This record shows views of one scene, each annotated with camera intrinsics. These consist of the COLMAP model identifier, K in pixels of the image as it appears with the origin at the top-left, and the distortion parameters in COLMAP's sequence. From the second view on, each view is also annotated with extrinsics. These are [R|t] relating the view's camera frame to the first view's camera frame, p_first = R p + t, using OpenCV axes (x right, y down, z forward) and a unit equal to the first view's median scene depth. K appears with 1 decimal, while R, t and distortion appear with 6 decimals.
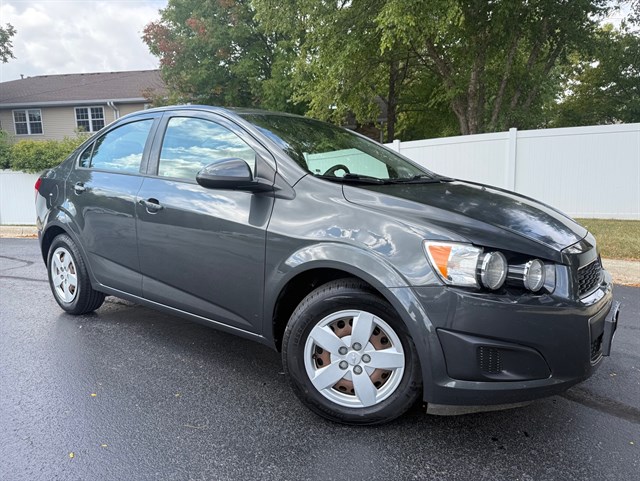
lens RADIAL K [[455.2, 0, 321.6], [0, 455.2, 238.9], [0, 0, 1]] dist [0.032380, -0.036208]
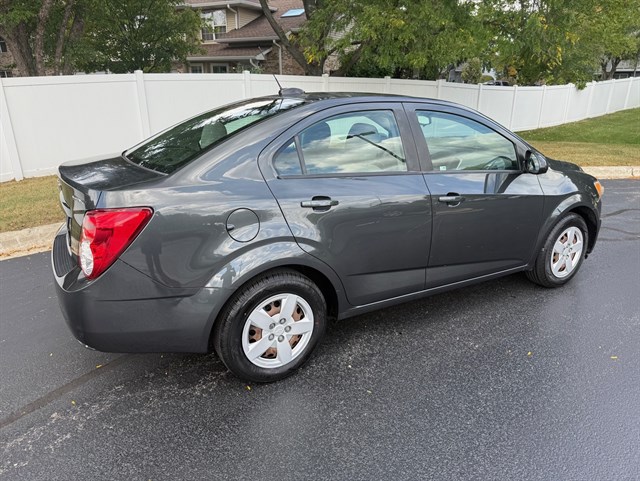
lens RADIAL K [[455.2, 0, 315.6], [0, 455.2, 235.3], [0, 0, 1]] dist [0.032380, -0.036208]
pose [[0.374010, -0.272808, 0.886393, -1.479452], [0.130412, 0.961731, 0.240968, -0.295210], [-0.918210, 0.025472, 0.395275, 0.879168]]
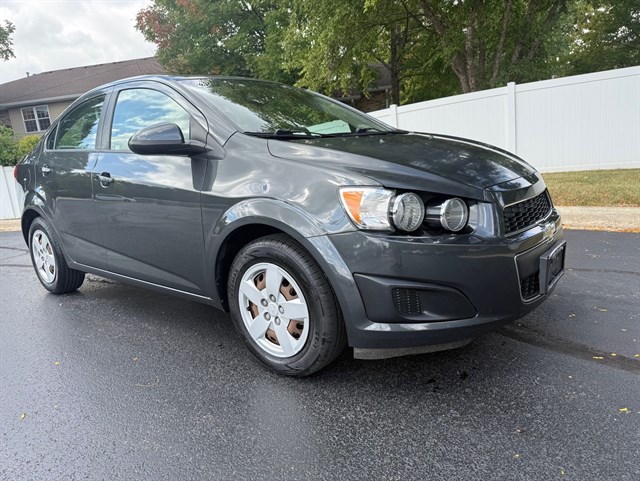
lens RADIAL K [[455.2, 0, 321.0], [0, 455.2, 239.5], [0, 0, 1]] dist [0.032380, -0.036208]
pose [[0.996566, -0.067713, -0.047659, 0.146251], [0.070058, 0.996320, 0.049385, 0.043531], [0.044139, -0.052555, 0.997642, 0.000690]]
